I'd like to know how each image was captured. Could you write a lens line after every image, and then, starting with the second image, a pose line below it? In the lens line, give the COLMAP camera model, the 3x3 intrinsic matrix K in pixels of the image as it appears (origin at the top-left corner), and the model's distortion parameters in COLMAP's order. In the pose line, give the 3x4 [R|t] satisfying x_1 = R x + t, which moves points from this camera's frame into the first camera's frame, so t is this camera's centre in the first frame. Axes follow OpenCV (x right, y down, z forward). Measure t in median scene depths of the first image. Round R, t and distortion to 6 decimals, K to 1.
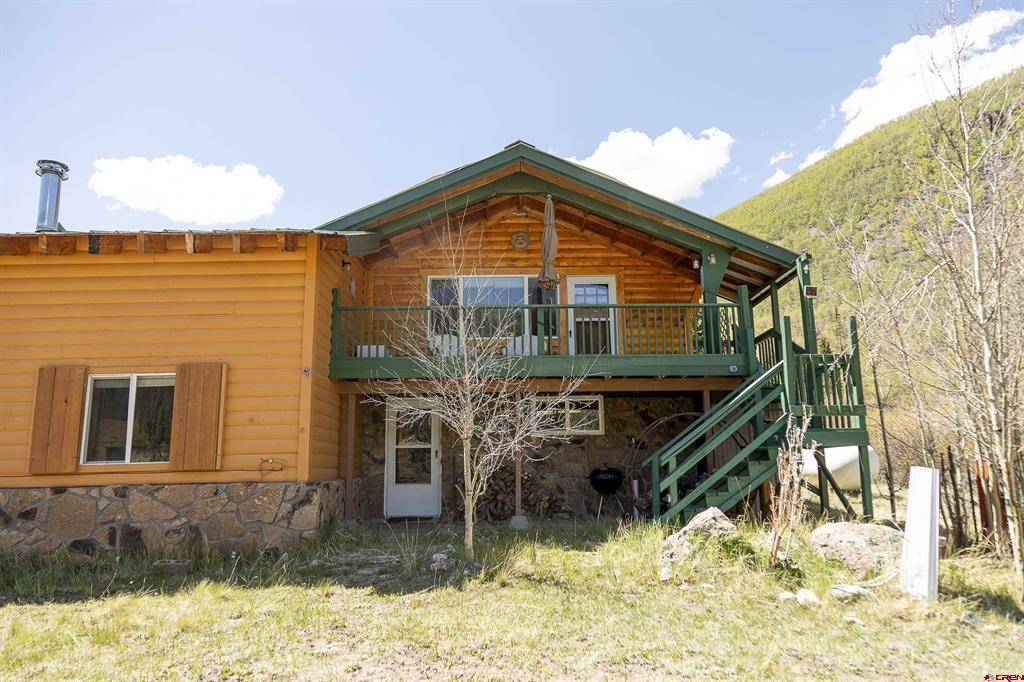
lens RADIAL K [[697.4, 0, 512.0], [0, 697.4, 341.0], [0, 0, 1]] dist [0.020760, 0.003012]
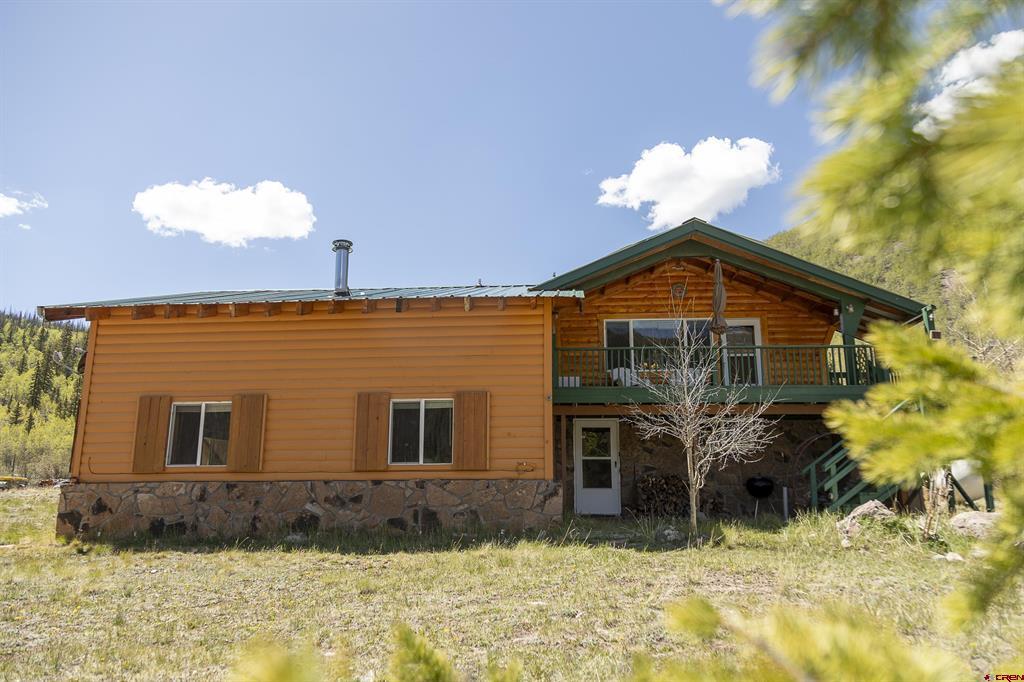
lens RADIAL K [[724.6, 0, 516.3], [0, 724.6, 343.4], [0, 0, 1]] dist [0.024150, -0.001824]
pose [[0.997151, -0.000682, -0.075433, -0.219016], [-0.001254, 0.999671, -0.025623, -0.022332], [0.075426, 0.025645, 0.996822, -0.350156]]
